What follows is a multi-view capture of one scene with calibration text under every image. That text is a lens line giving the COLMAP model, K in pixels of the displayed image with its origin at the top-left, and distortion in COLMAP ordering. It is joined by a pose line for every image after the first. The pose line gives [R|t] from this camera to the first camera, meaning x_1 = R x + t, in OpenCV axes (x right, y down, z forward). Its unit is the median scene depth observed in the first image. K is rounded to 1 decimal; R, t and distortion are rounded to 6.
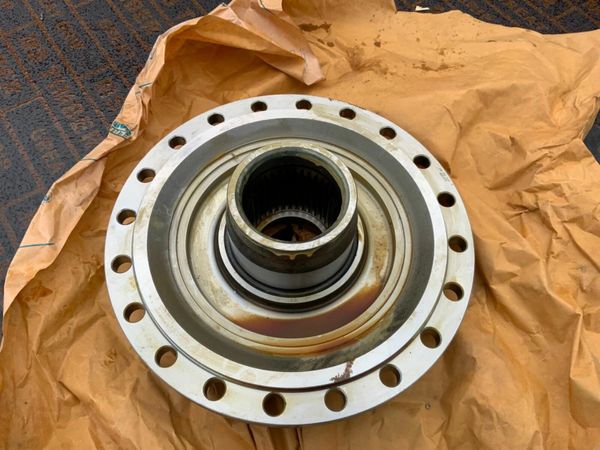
lens RADIAL K [[535.6, 0, 300.0], [0, 535.6, 225.0], [0, 0, 1]] dist [0.008384, 0.121044]
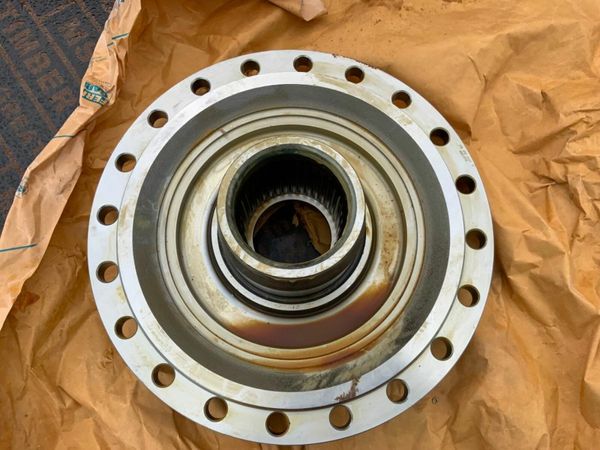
lens RADIAL K [[507.0, 0, 299.4], [0, 507.0, 132.8], [0, 0, 1]] dist [-0.006292, 0.047490]
pose [[0.999747, -0.017572, -0.014053, 0.012190], [0.020611, 0.965736, 0.258706, -0.368641], [0.009025, -0.258930, 0.965854, 0.221138]]
